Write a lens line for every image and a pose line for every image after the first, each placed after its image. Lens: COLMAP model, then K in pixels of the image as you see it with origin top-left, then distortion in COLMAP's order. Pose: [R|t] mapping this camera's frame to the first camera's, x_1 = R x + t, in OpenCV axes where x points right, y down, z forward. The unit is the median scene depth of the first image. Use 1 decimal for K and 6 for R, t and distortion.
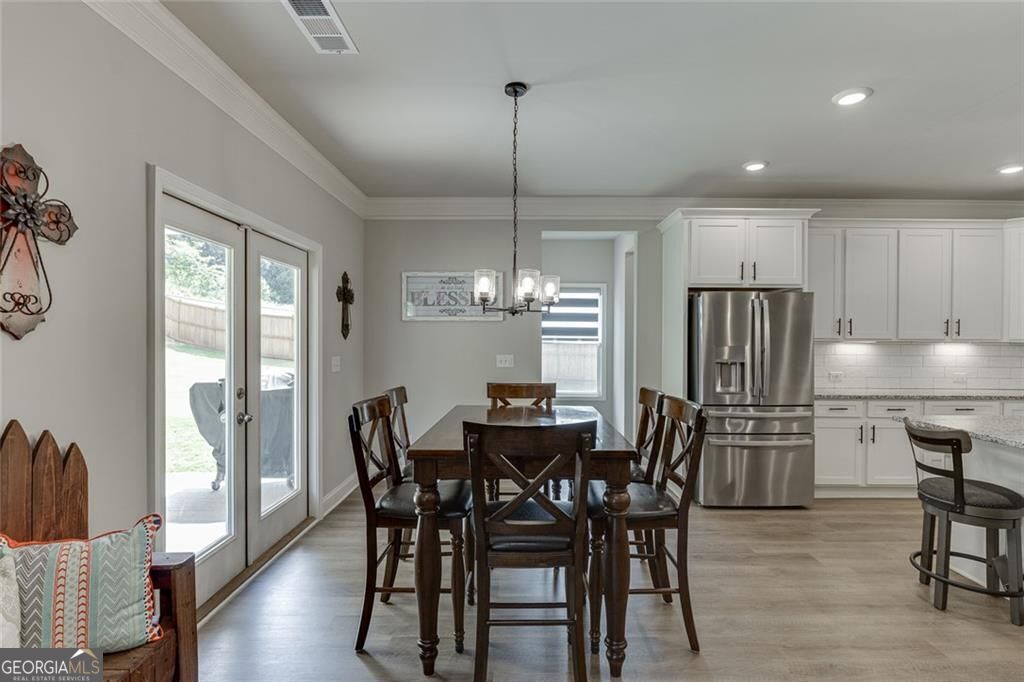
lens RADIAL K [[497.6, 0, 517.7], [0, 497.6, 345.2], [0, 0, 1]] dist [-0.002645, -0.000623]
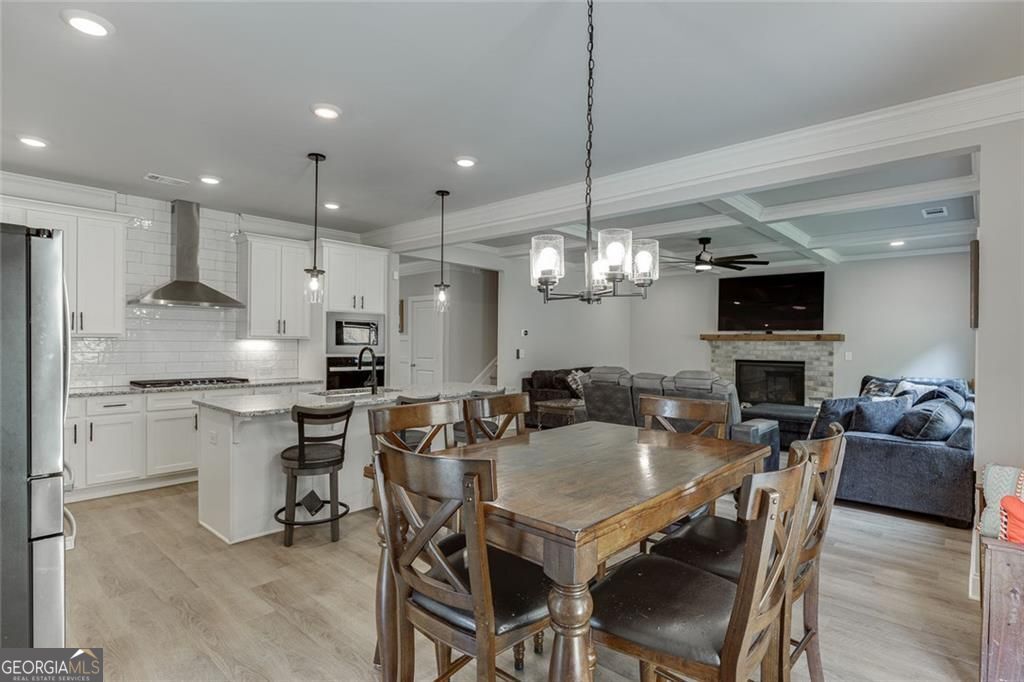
lens RADIAL K [[514.0, 0, 509.0], [0, 514.0, 342.8], [0, 0, 1]] dist [-0.019597, 0.000298]
pose [[-0.734248, -0.012335, 0.678770, -0.245880], [-0.004212, 0.999898, 0.013614, -0.010794], [-0.678869, 0.007136, -0.734225, 1.013957]]
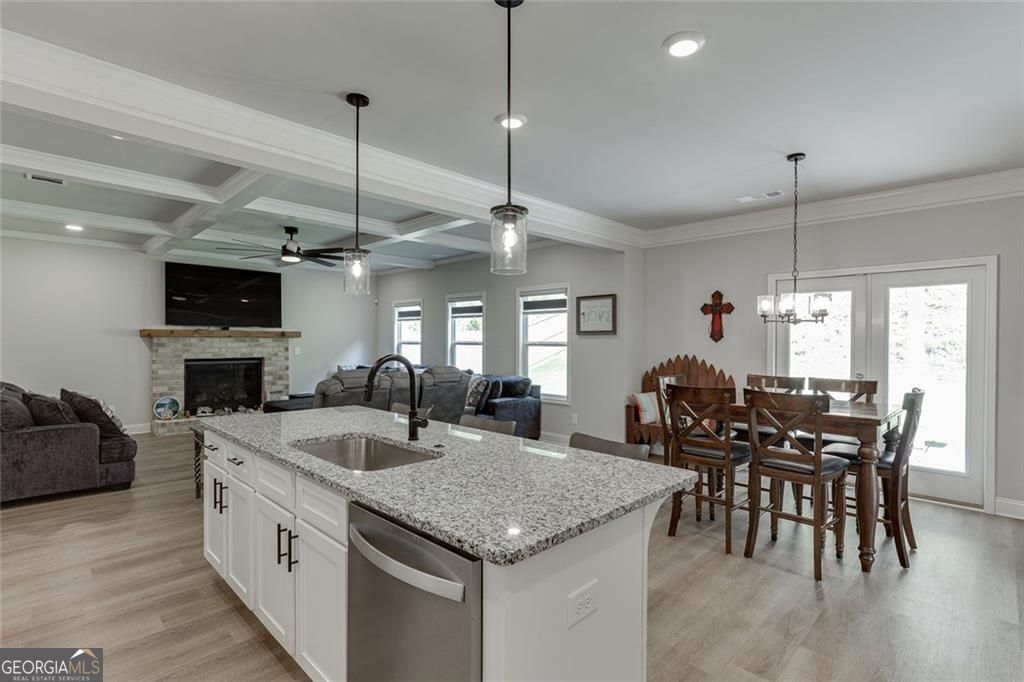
lens RADIAL K [[497.6, 0, 520.8], [0, 497.6, 342.4], [0, 0, 1]] dist [-0.002645, -0.000623]
pose [[-0.697101, -0.003828, -0.716963, 0.957699], [-0.014360, 0.999860, 0.008623, -0.008766], [0.716830, 0.016307, -0.697058, 0.909517]]
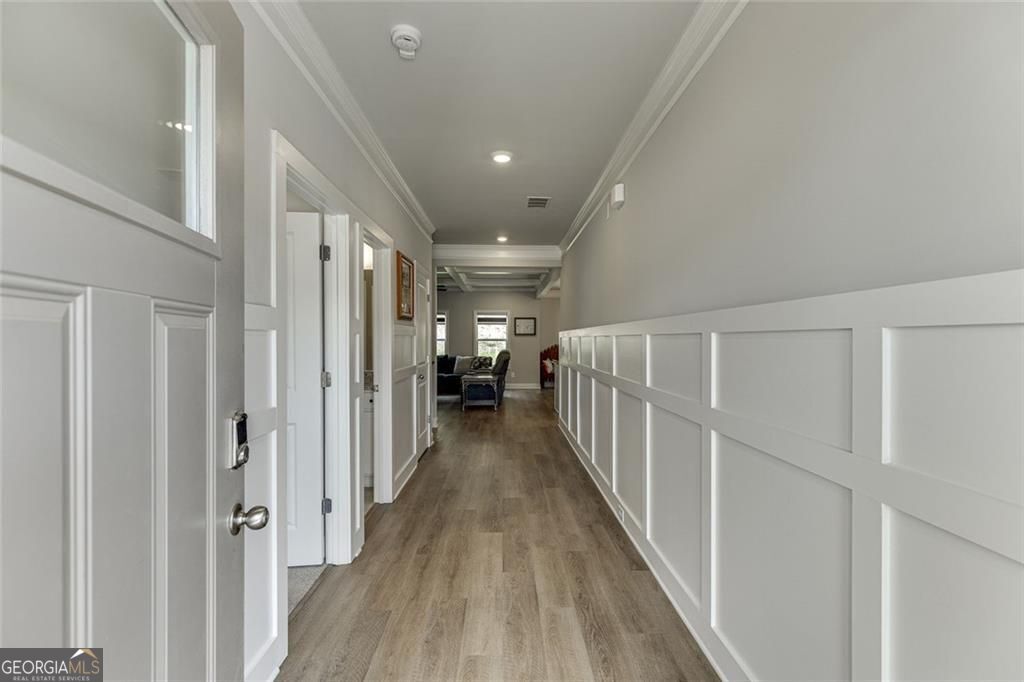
lens RADIAL K [[459.1, 0, 509.8], [0, 459.1, 341.7], [0, 0, 1]] dist [0.011163, -0.002754]
pose [[0.020148, 0.001988, -0.999795, 2.727080], [-0.014826, 0.999889, 0.001690, 0.015112], [0.999687, 0.014789, 0.020175, -0.116404]]
